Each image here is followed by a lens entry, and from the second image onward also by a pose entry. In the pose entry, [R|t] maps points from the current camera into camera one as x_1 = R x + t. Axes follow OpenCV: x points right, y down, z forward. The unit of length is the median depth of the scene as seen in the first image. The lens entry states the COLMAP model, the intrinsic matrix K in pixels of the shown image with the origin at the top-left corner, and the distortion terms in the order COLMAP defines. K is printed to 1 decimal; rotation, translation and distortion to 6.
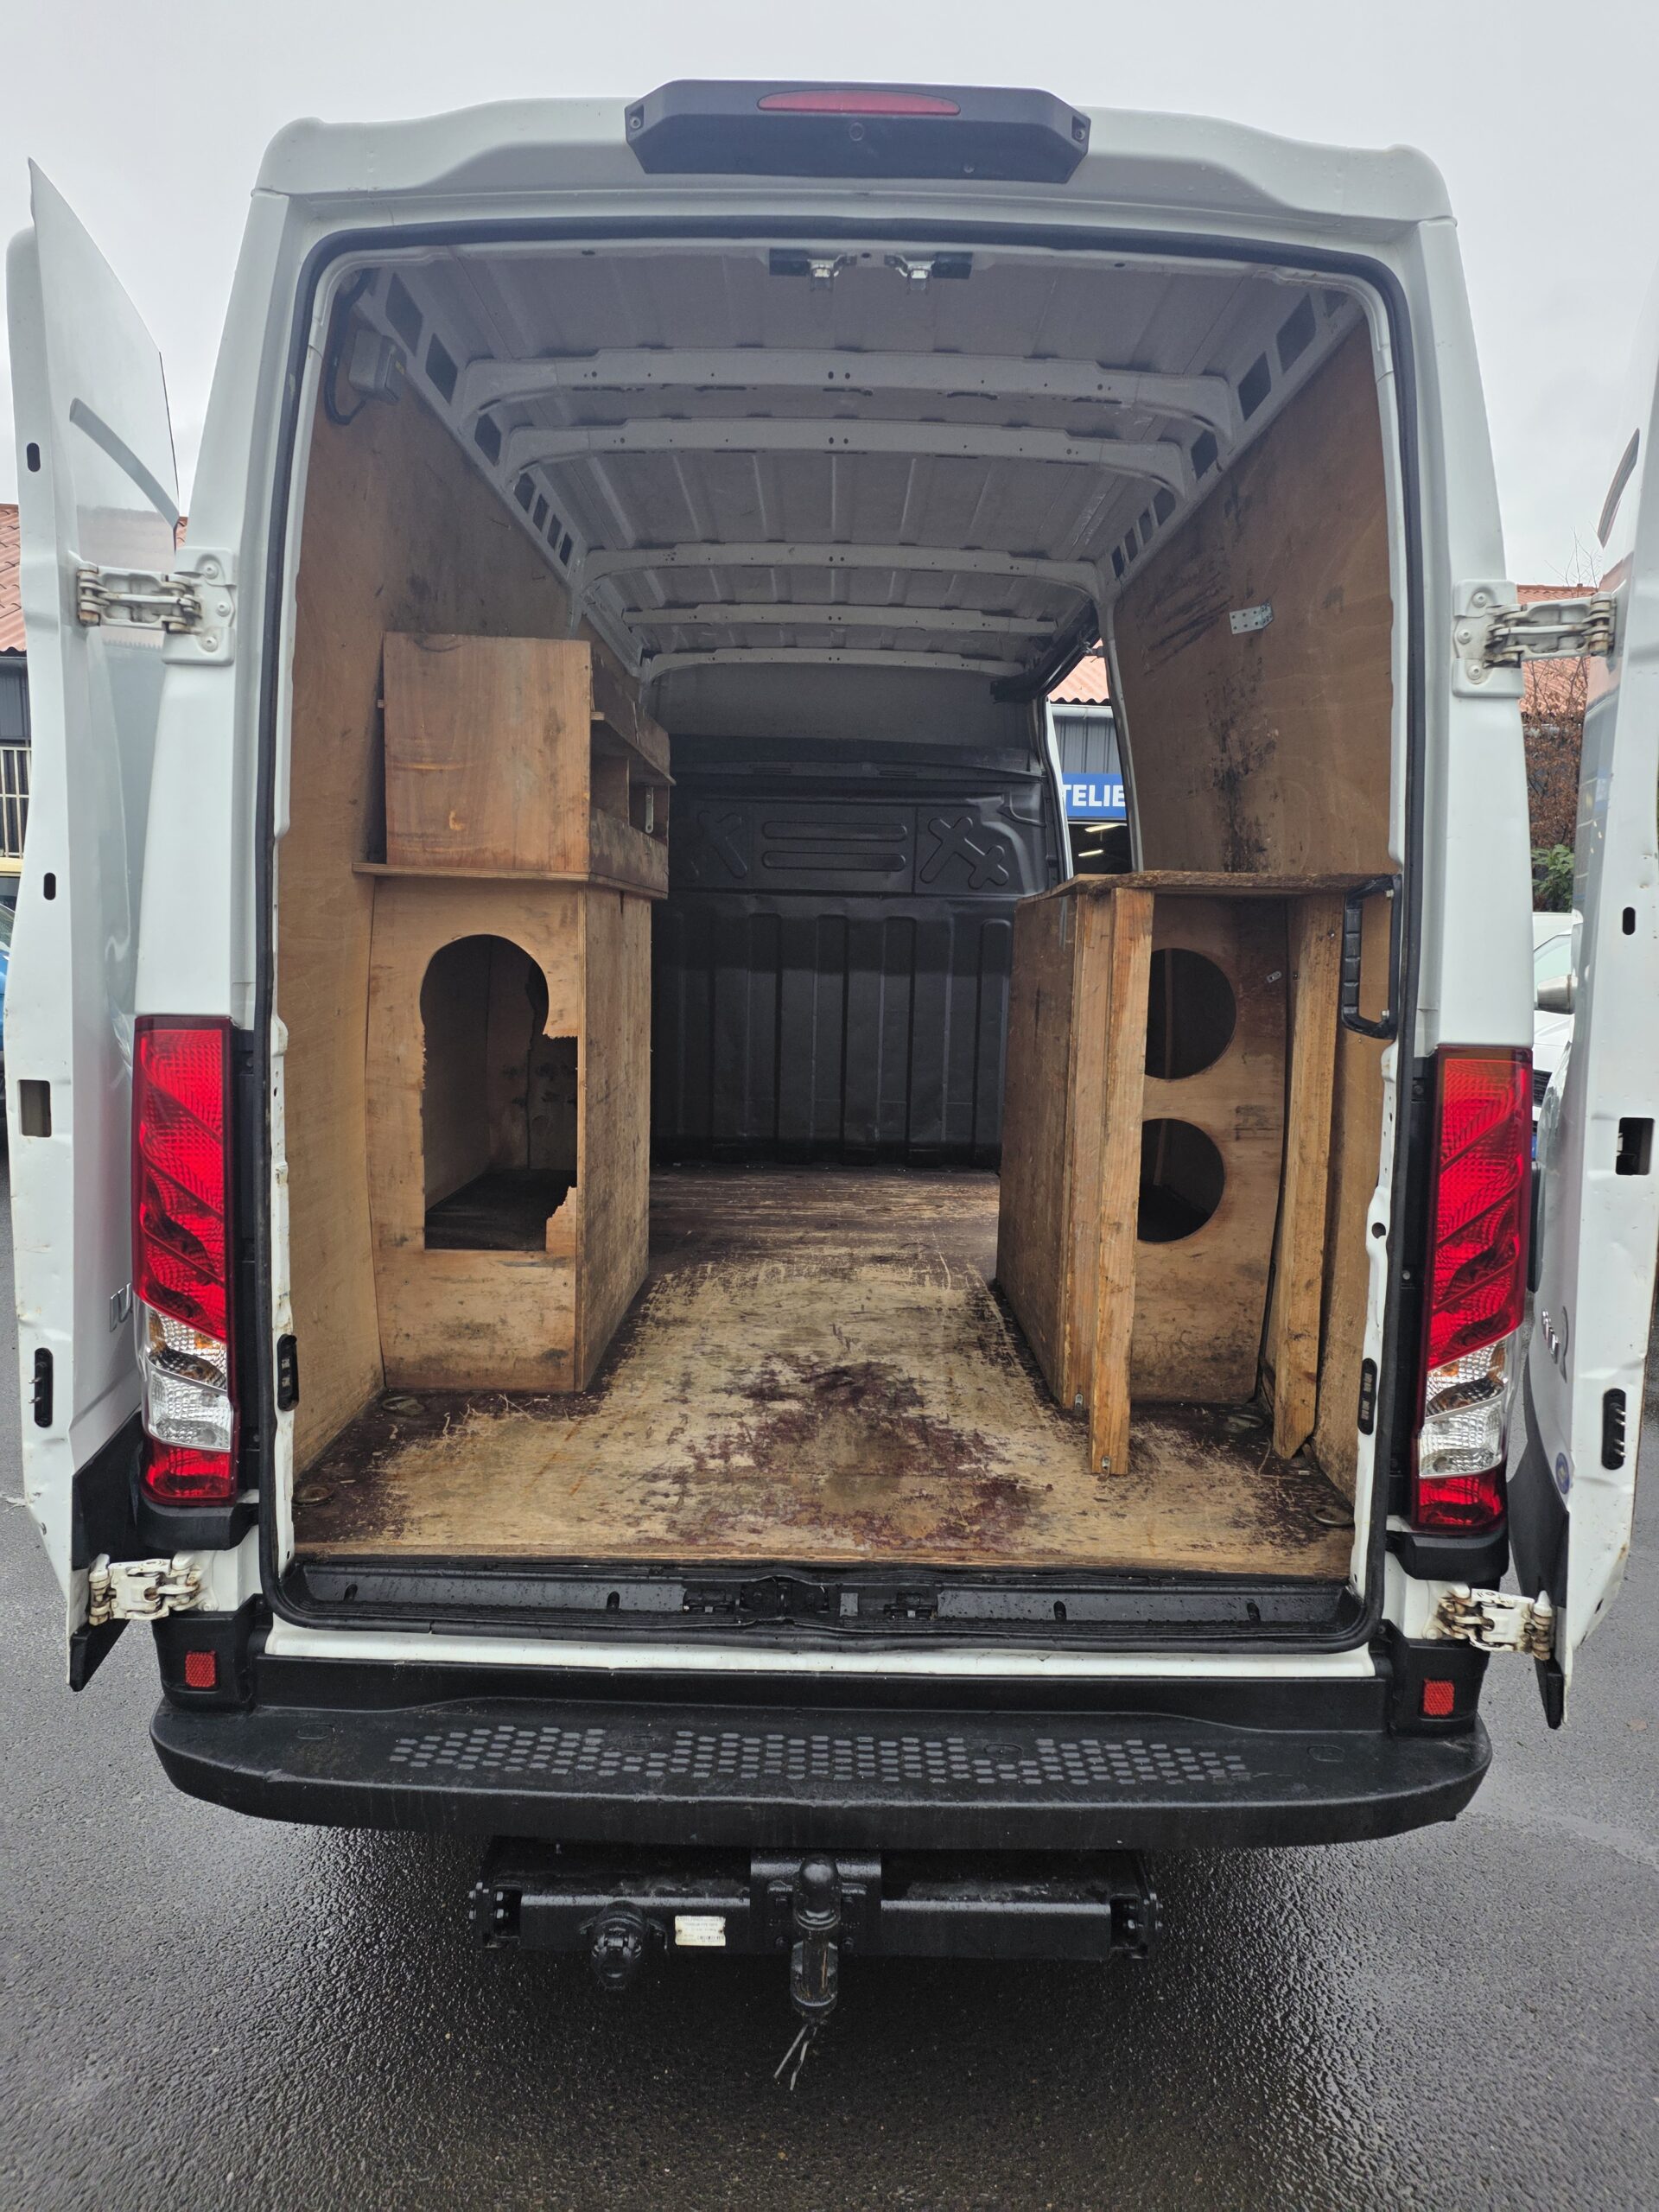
lens RADIAL K [[1460.1, 0, 843.1], [0, 1460.1, 1113.1], [0, 0, 1]] dist [0.115629, -0.122668]
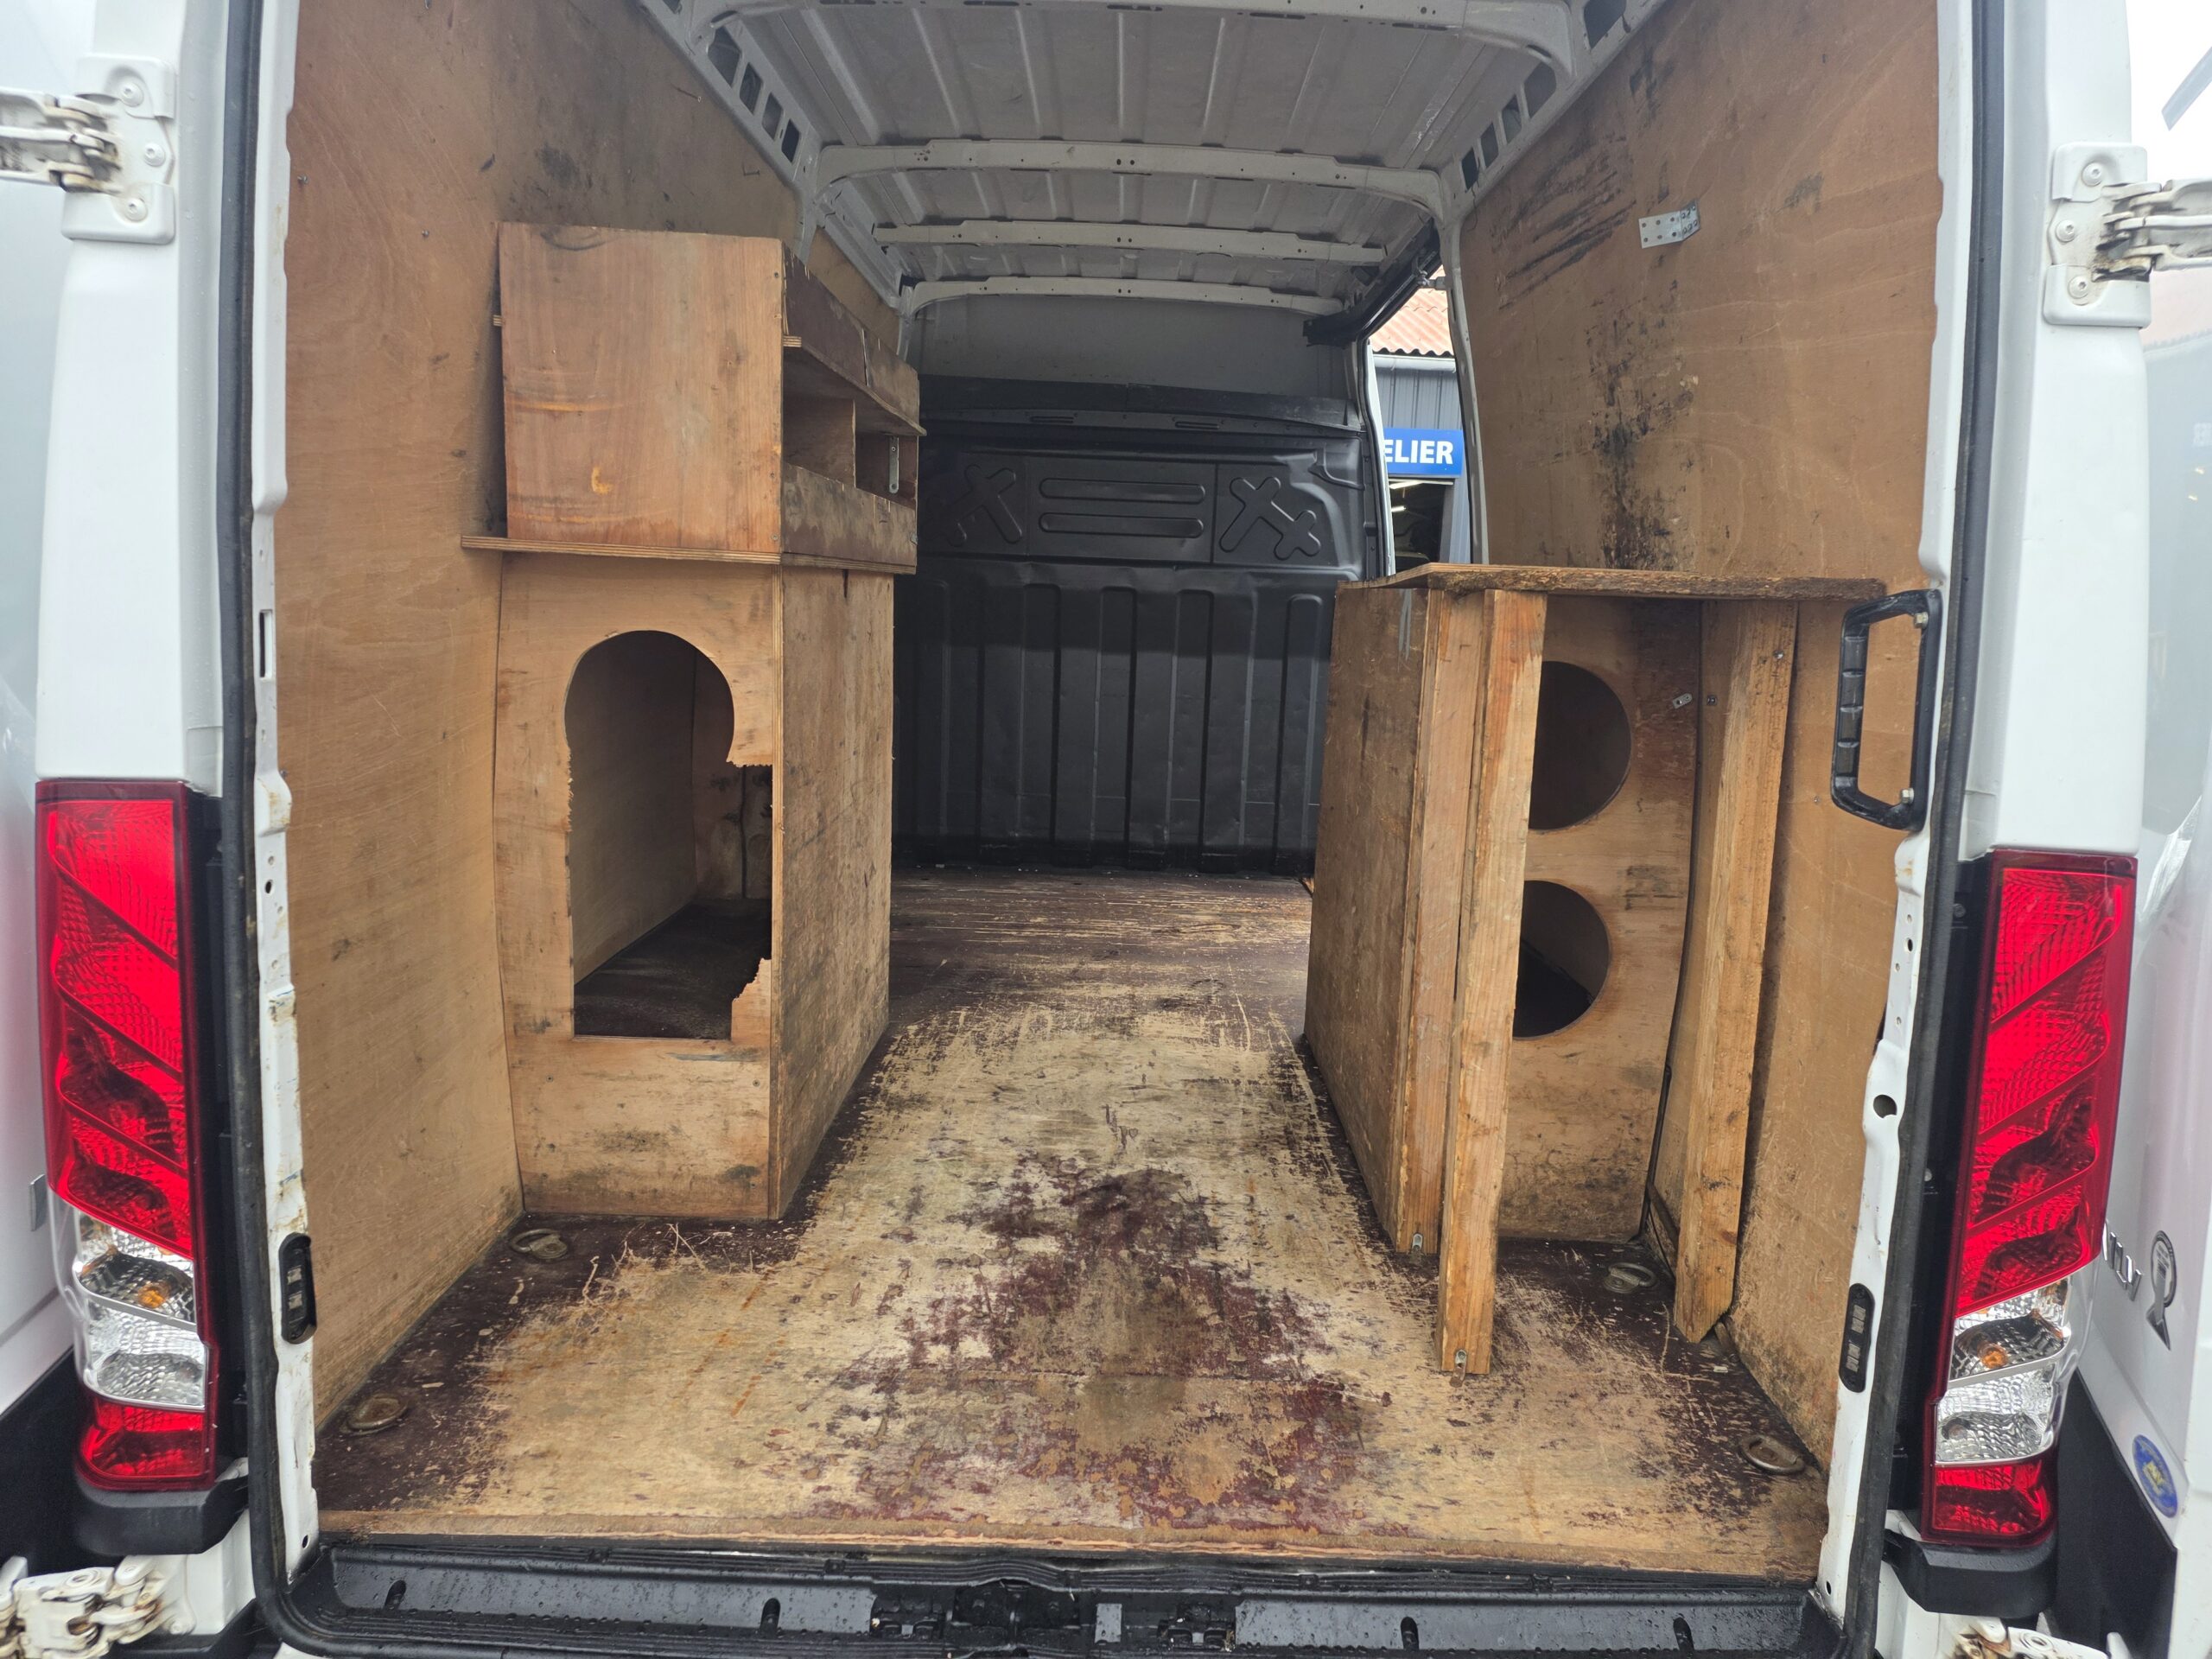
lens RADIAL K [[1529.0, 0, 1145.1], [0, 1529.0, 826.3], [0, 0, 1]] dist [0.066361, -0.039846]
pose [[0.999873, 0.013722, 0.008140, 0.010112], [-0.013955, 0.999472, 0.029336, -0.066027], [-0.007733, -0.029446, 0.999536, 0.280279]]
